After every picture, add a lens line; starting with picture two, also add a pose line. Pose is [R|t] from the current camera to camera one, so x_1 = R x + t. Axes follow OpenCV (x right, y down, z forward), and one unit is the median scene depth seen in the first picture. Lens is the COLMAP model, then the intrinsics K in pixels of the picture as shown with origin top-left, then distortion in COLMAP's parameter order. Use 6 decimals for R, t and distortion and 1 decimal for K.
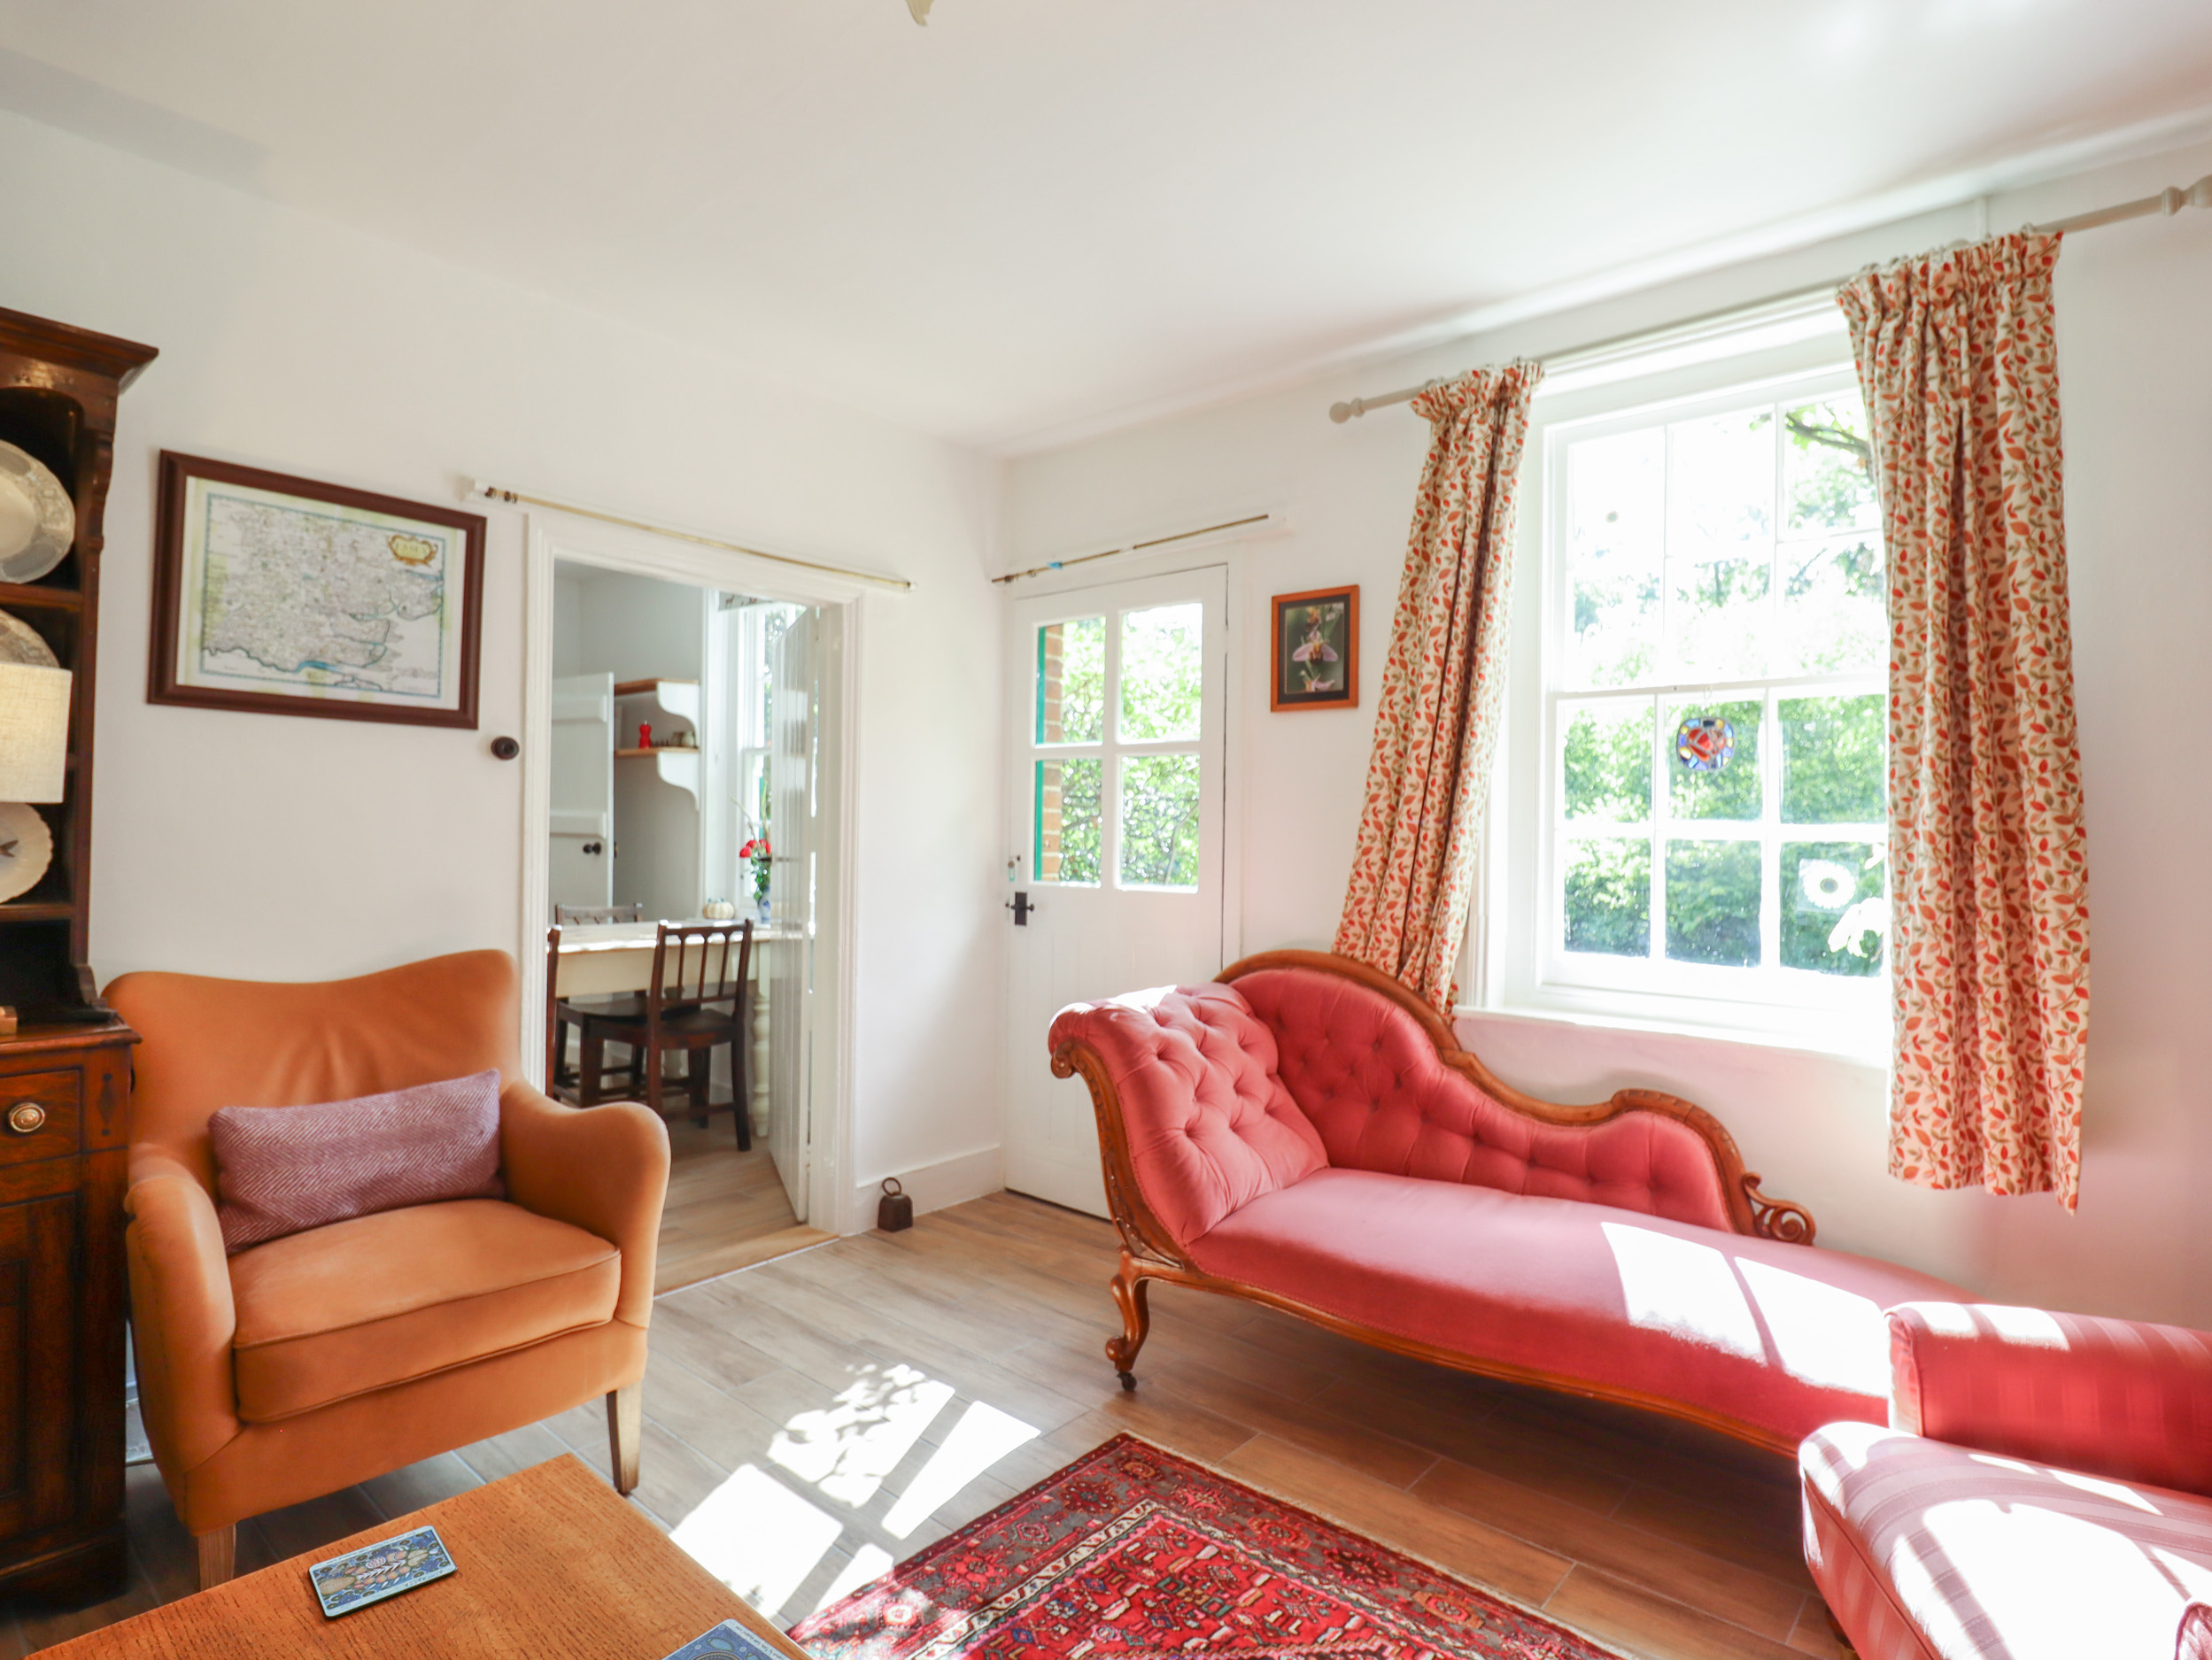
lens RADIAL K [[1207.4, 0, 1087.0], [0, 1207.4, 816.8], [0, 0, 1]] dist [-0.001814, -0.015725]
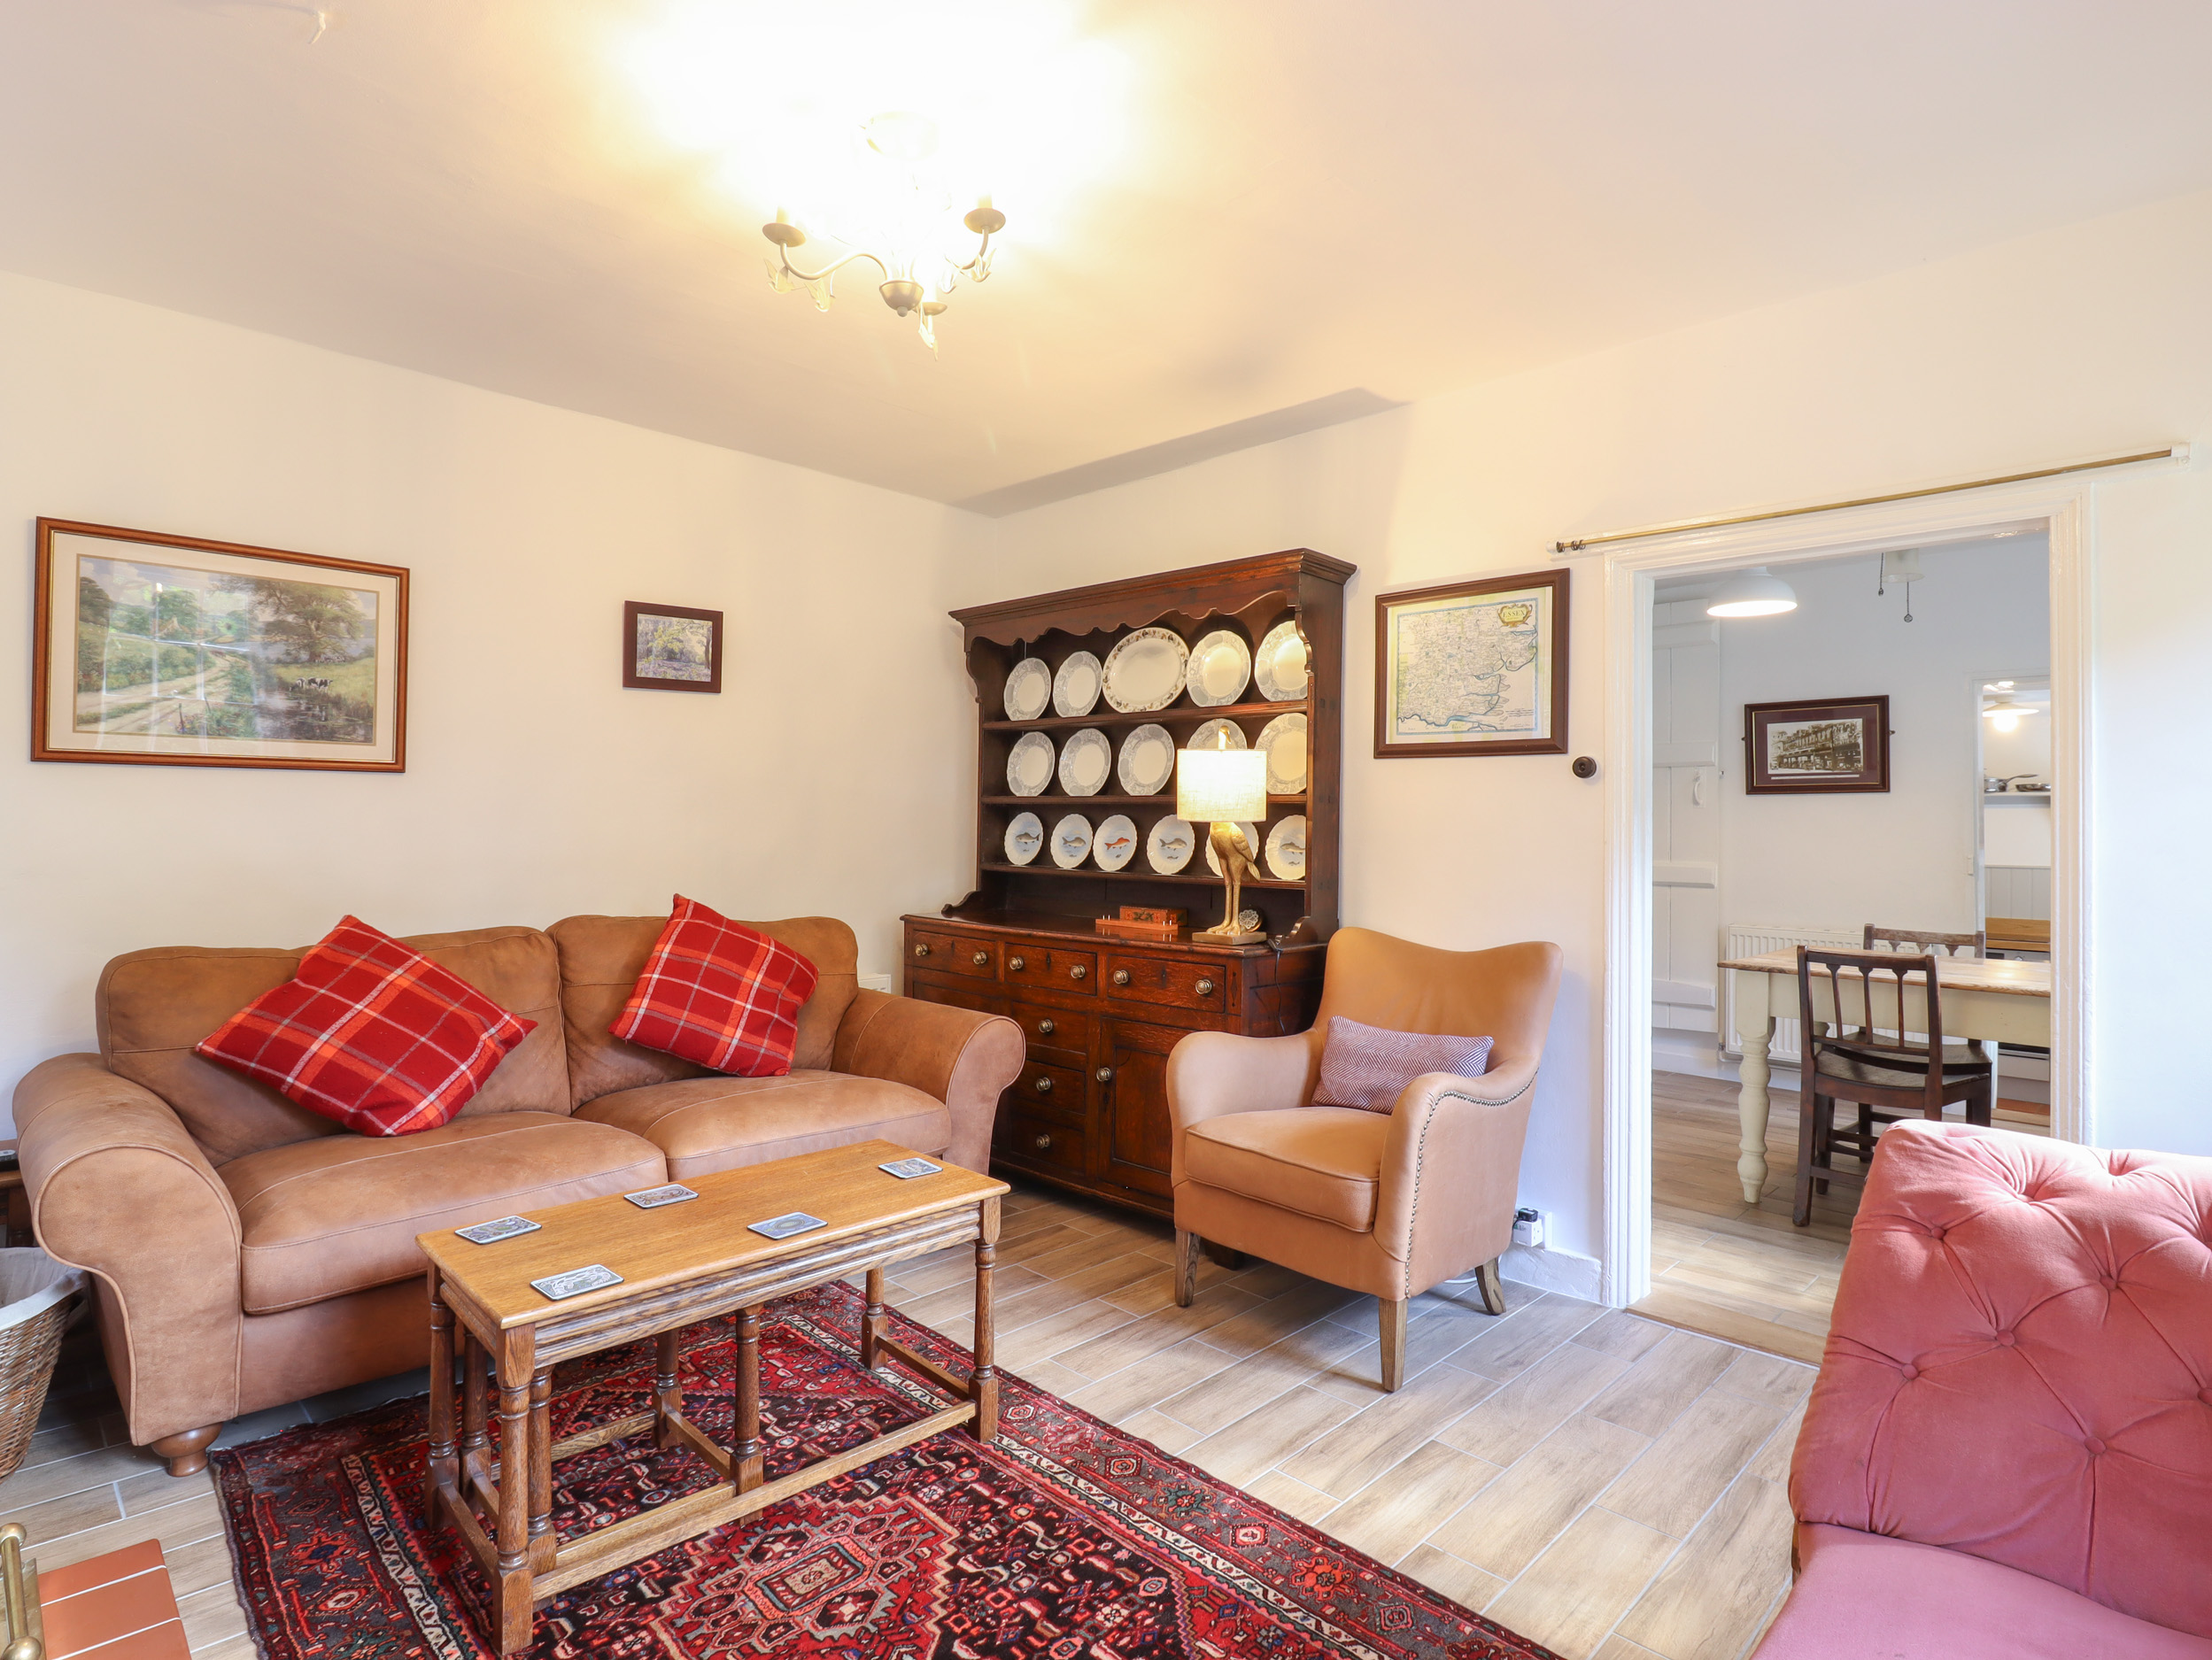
lens RADIAL K [[1207.4, 0, 1165.4], [0, 1207.4, 822.6], [0, 0, 1]] dist [-0.001814, -0.015725]
pose [[-0.072418, -0.027646, -0.996991, 0.706189], [-0.006370, 0.999608, -0.027256, 0.029811], [0.997354, 0.004377, -0.072566, 0.732553]]
